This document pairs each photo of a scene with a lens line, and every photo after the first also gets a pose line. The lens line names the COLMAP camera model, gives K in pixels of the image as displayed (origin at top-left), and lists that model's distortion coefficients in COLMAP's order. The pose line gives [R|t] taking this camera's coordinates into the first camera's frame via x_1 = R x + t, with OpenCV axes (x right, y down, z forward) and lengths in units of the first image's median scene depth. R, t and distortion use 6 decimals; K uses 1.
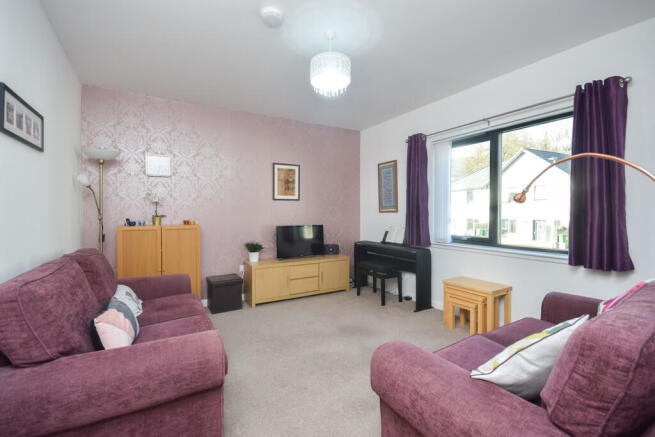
lens RADIAL K [[287.4, 0, 327.5], [0, 287.4, 218.5], [0, 0, 1]] dist [-0.052824, 0.000008]
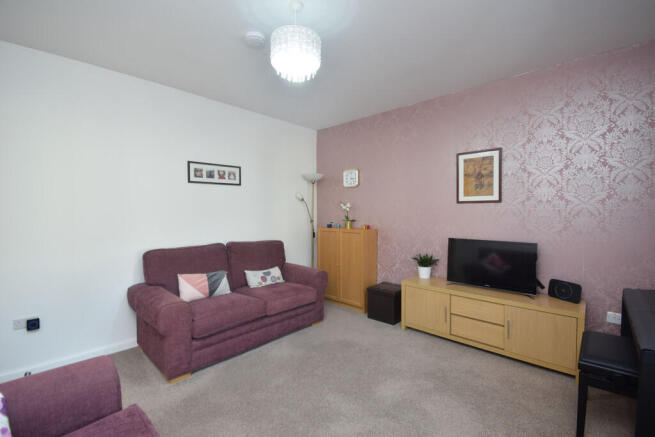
lens RADIAL K [[290.9, 0, 327.5], [0, 290.9, 218.5], [0, 0, 1]] dist [-0.001122, -0.000148]
pose [[0.281120, 0.031282, -0.959163, 0.448885], [-0.014909, 0.999490, 0.028227, -0.040470], [0.959557, 0.006365, 0.281443, 0.458333]]
